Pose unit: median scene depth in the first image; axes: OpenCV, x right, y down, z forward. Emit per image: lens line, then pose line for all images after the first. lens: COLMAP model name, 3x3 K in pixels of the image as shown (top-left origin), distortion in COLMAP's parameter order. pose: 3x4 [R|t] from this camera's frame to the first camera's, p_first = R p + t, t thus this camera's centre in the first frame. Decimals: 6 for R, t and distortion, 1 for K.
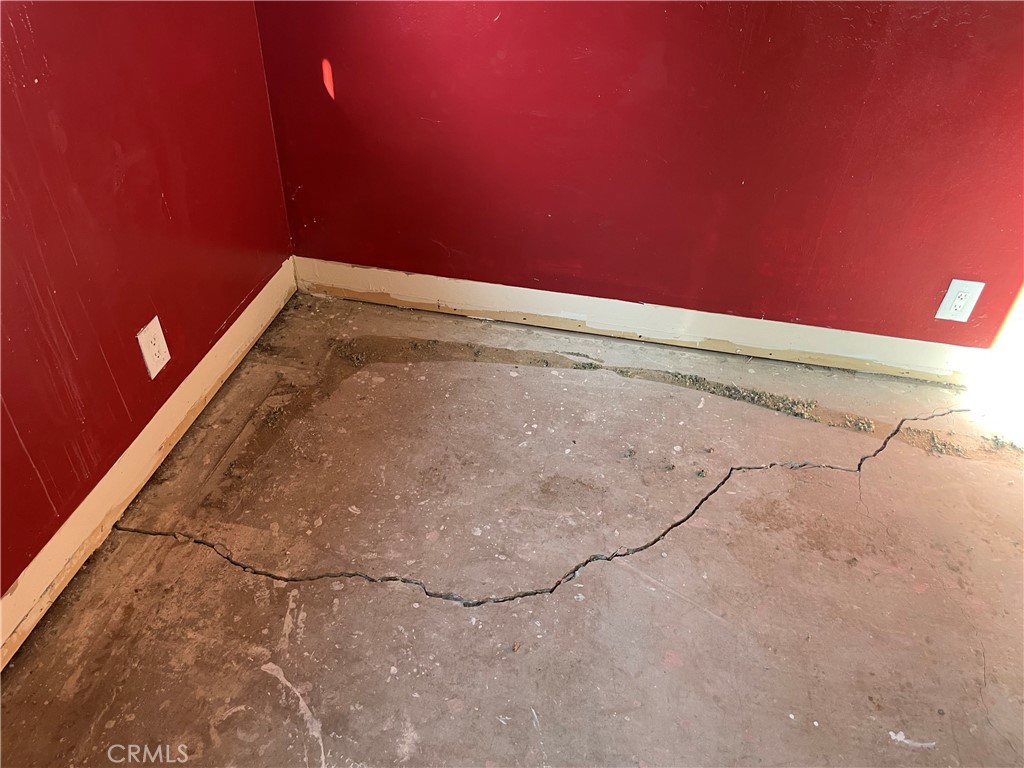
lens RADIAL K [[780.4, 0, 508.8], [0, 780.4, 381.0], [0, 0, 1]] dist [0.076013, -0.108548]
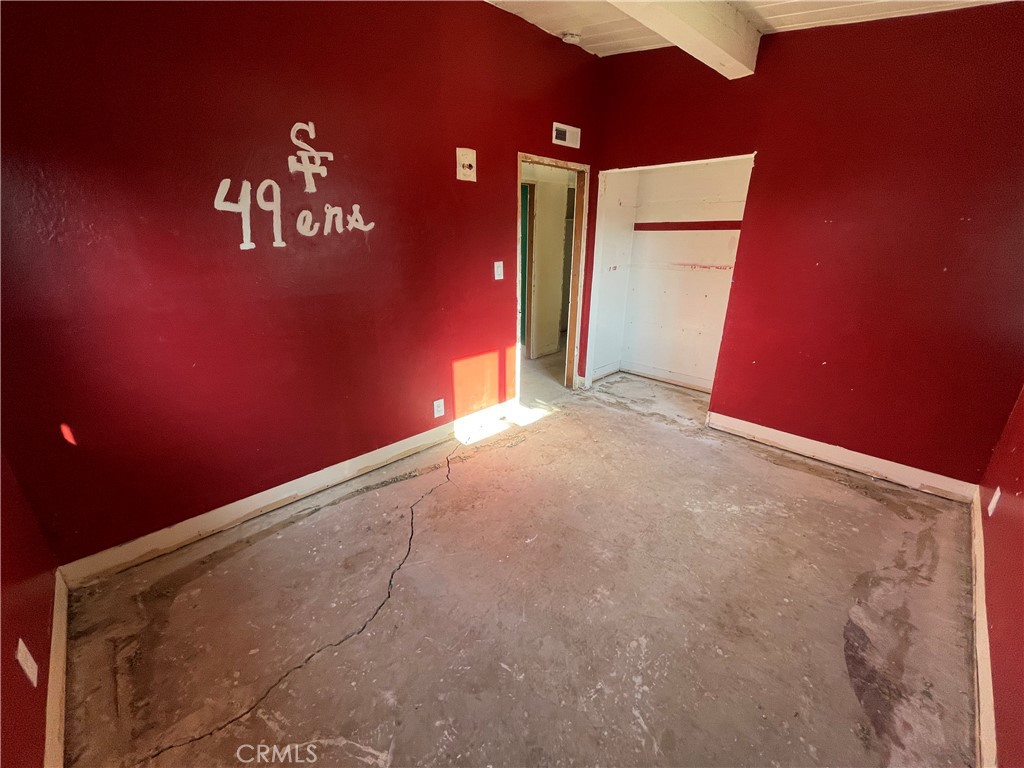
lens RADIAL K [[415.0, 0, 510.2], [0, 415.0, 382.8], [0, 0, 1]] dist [0.002322, 0.000585]
pose [[0.576651, -0.318984, 0.752145, -0.310860], [0.525186, 0.849941, -0.042189, 0.008973], [-0.625822, 0.419344, 0.657645, -0.093900]]
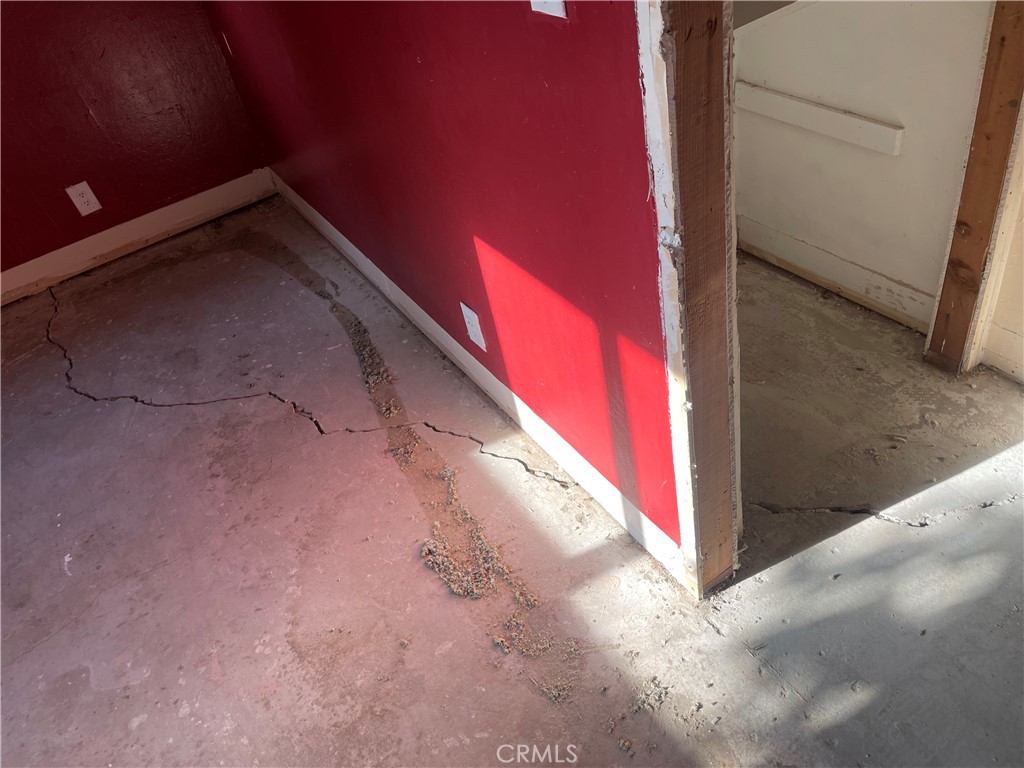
lens RADIAL K [[780.4, 0, 513.2], [0, 780.4, 385.8], [0, 0, 1]] dist [0.076013, -0.108548]
pose [[0.660156, 0.351882, -0.663606, 1.288008], [-0.281625, 0.934984, 0.215621, -0.259375], [0.696334, 0.044545, 0.716334, 0.363030]]
